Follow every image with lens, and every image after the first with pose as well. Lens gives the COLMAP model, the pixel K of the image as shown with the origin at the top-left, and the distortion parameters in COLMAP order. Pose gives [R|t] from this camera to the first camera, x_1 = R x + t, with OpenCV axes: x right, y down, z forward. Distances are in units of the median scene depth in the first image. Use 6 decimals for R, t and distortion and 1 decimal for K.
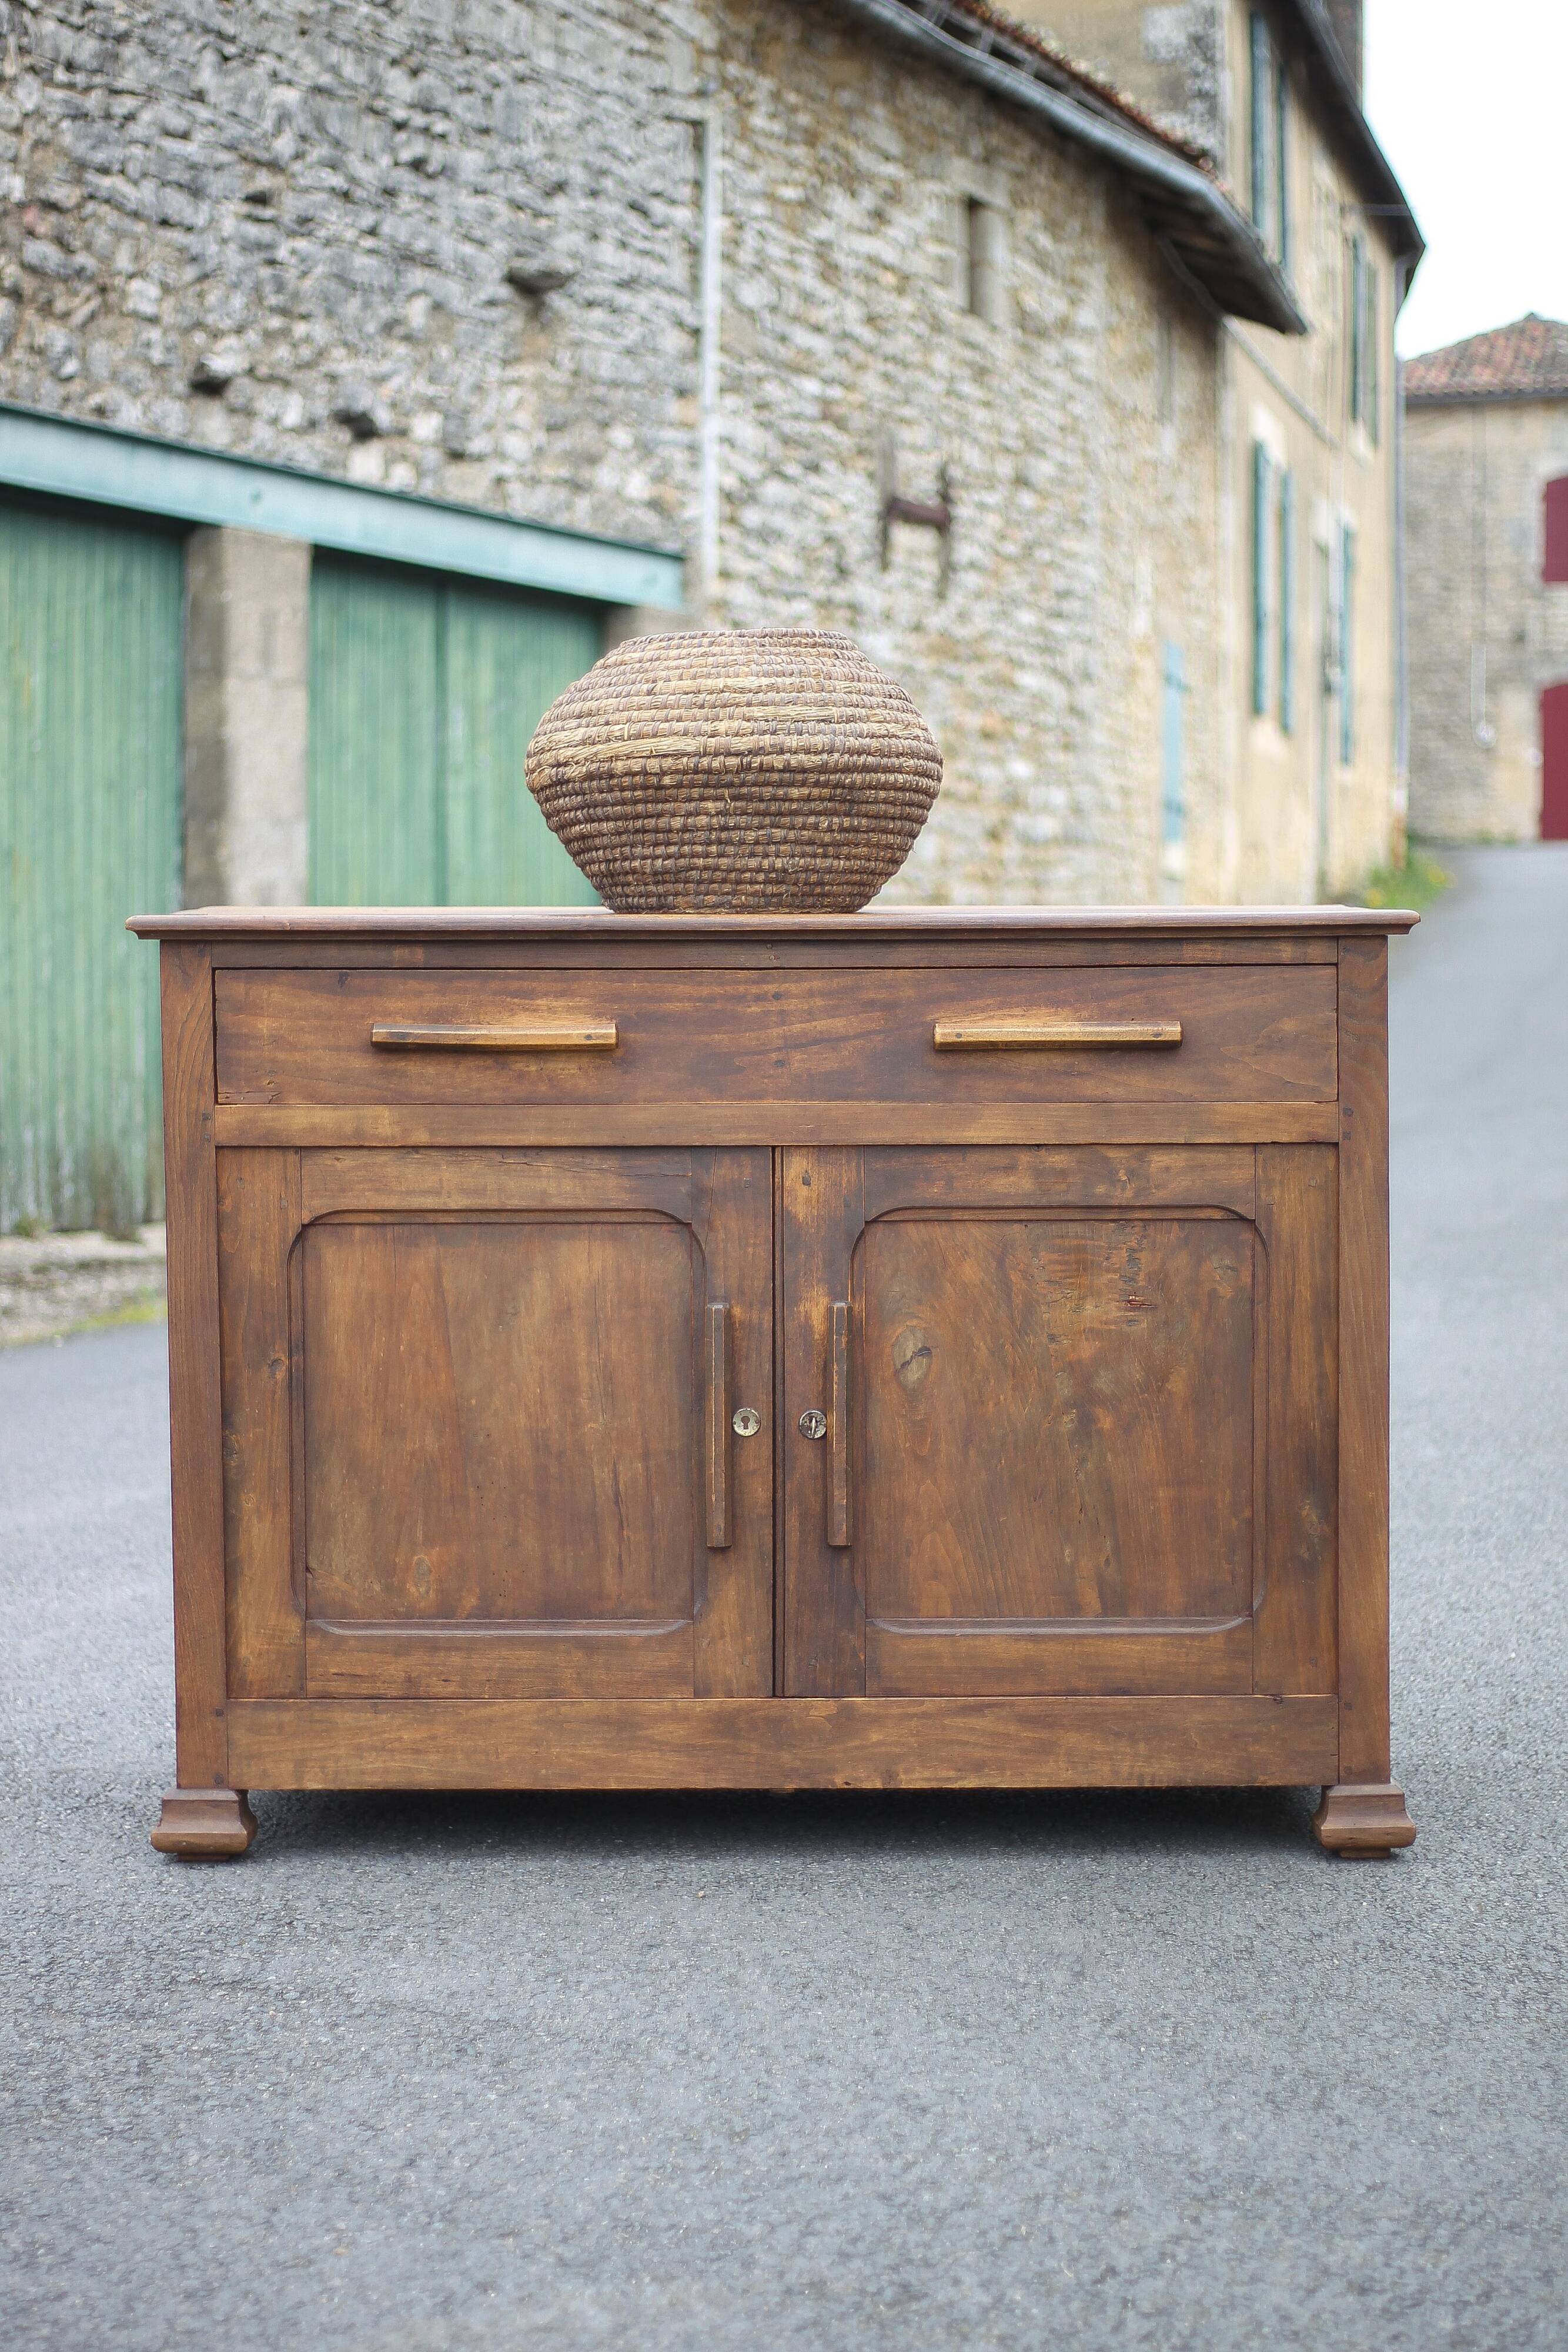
lens RADIAL K [[4631.9, 0, 774.7], [0, 4631.9, 1278.2], [0, 0, 1]] dist [-0.064920, -0.700278]
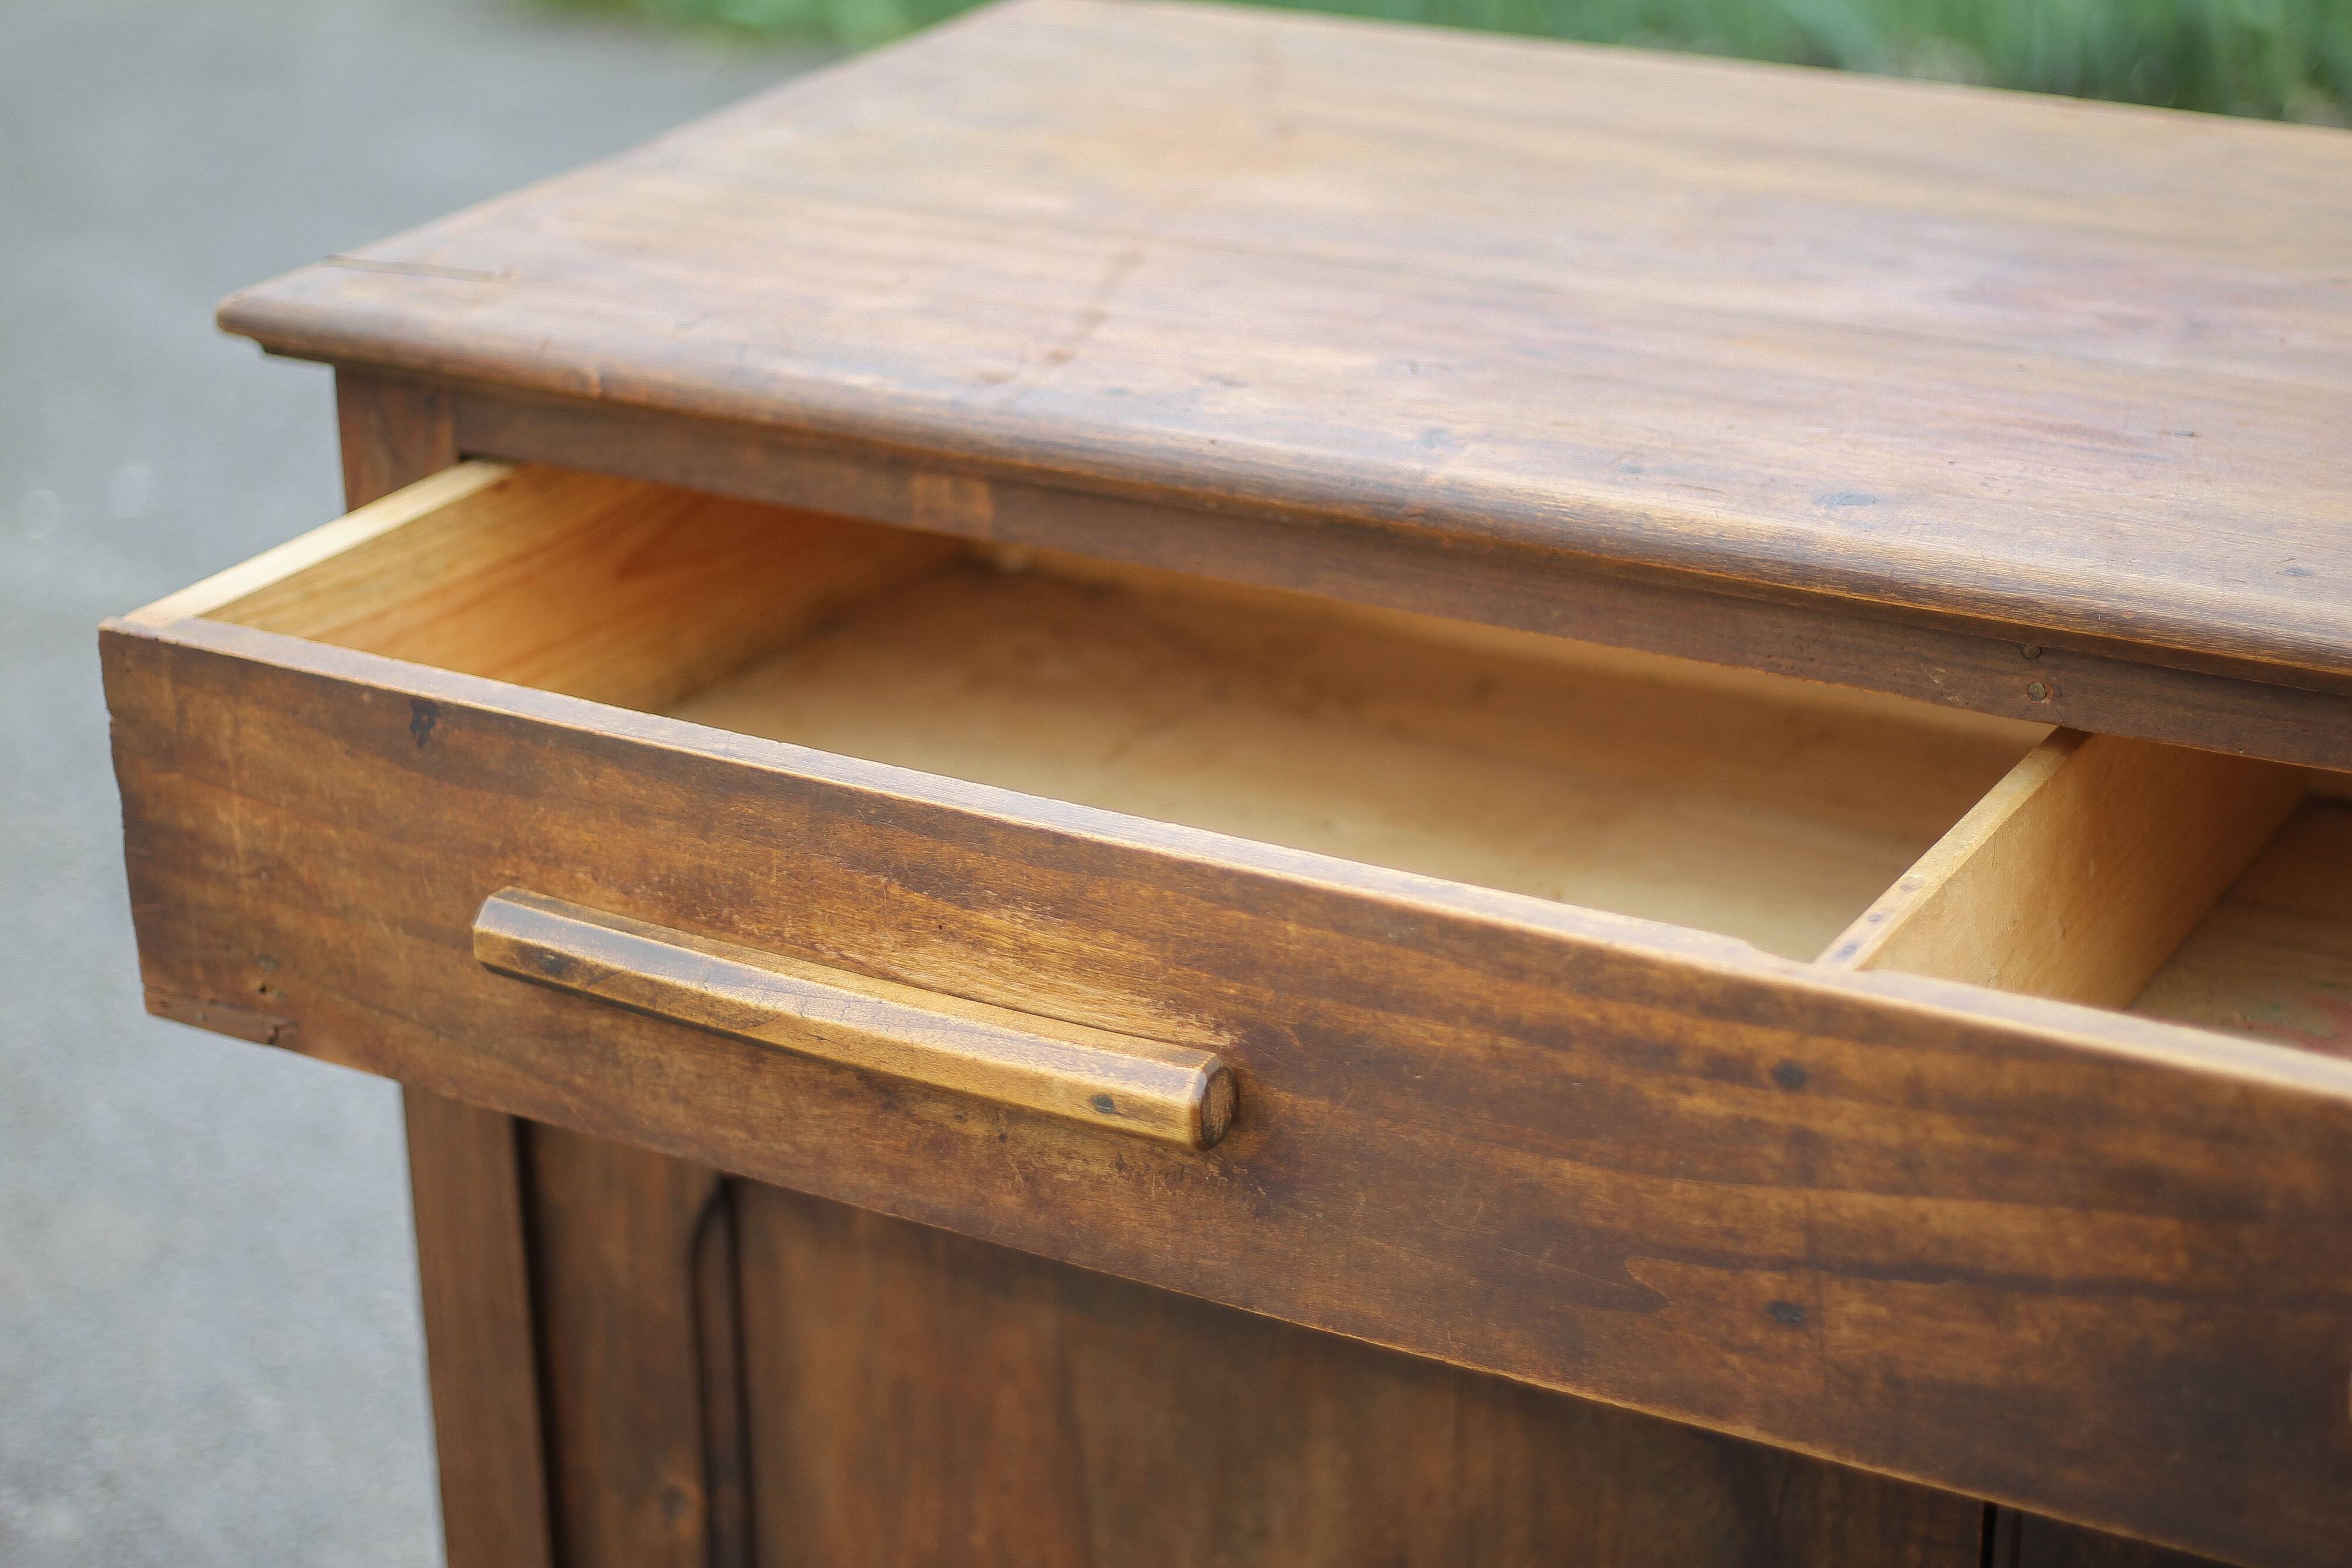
lens RADIAL K [[4631.9, 0, 1173.6], [0, 4631.9, 780.7], [0, 0, 1]] dist [-0.064920, -0.700278]
pose [[0.862413, 0.180497, -0.472931, 0.087533], [-0.020539, 0.945976, 0.323584, -0.156467], [0.505788, -0.269350, 0.819530, 0.776497]]
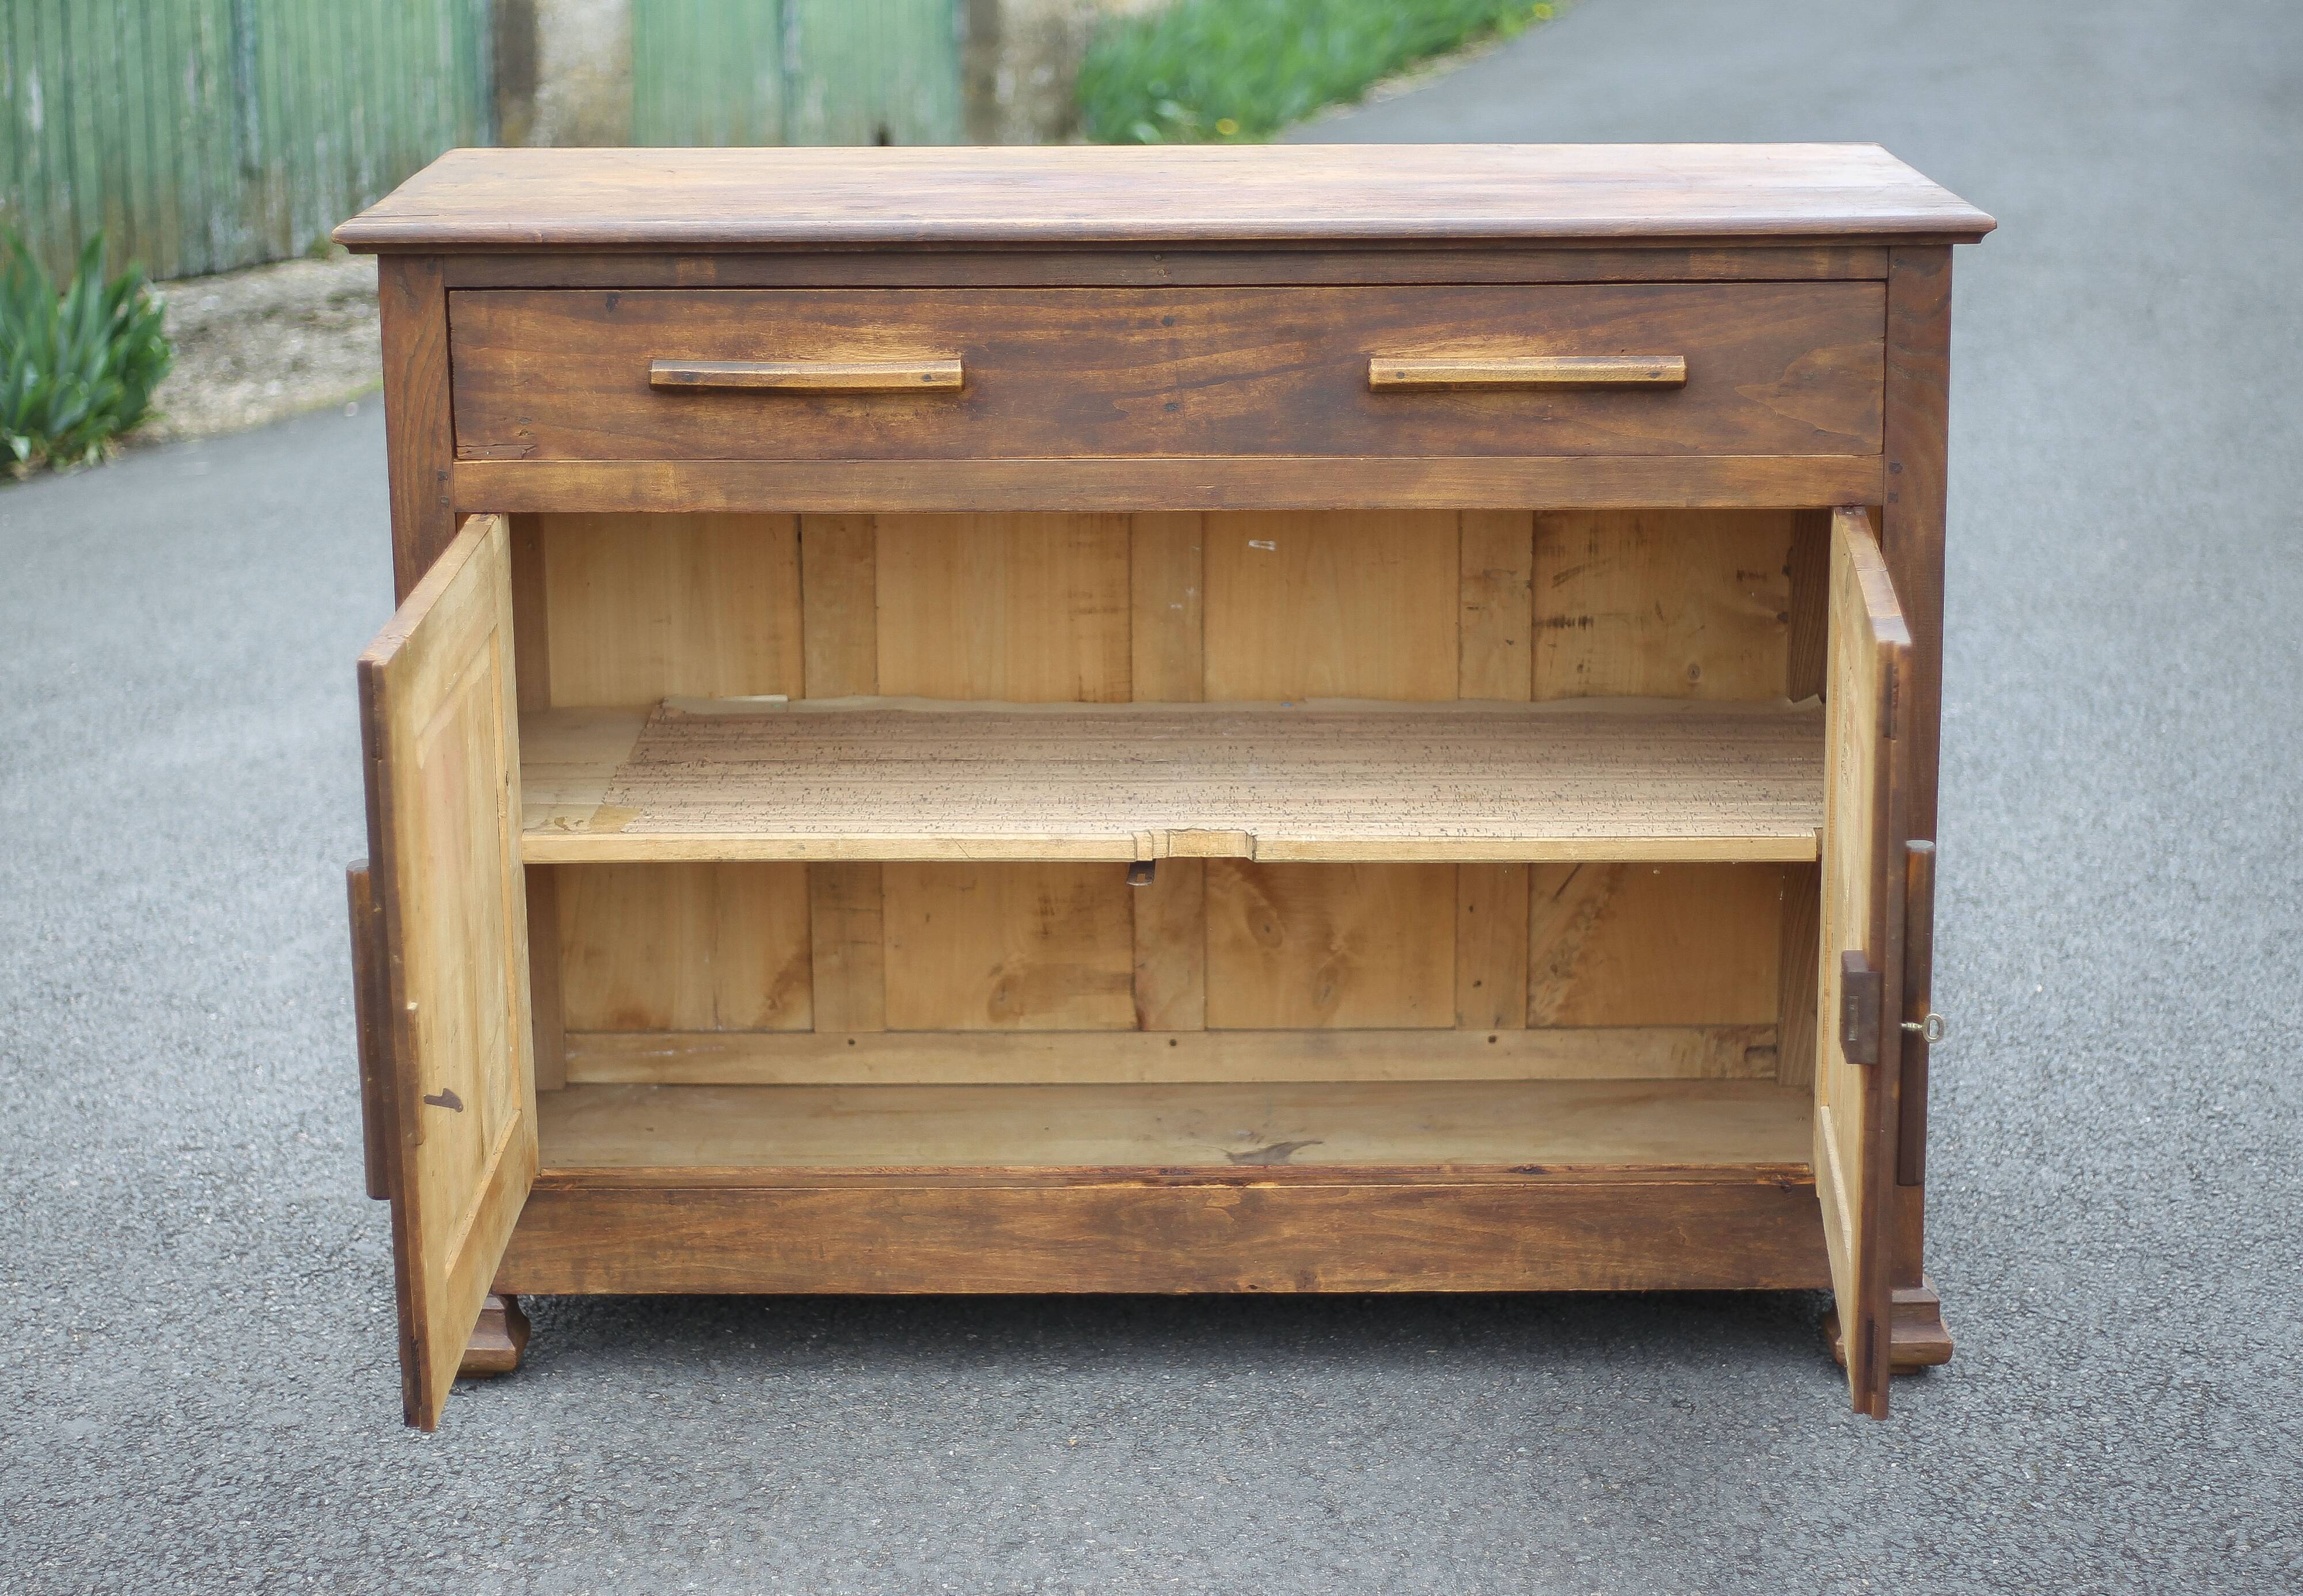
lens RADIAL K [[4602.4, 0, 1046.3], [0, 4602.4, 881.3], [0, 0, 1]] dist [-0.073700, -0.301922]
pose [[0.999778, 0.001236, -0.021024, -0.003696], [0.002532, 0.983974, 0.178295, -0.105660], [0.020908, -0.178309, 0.983752, 0.220323]]
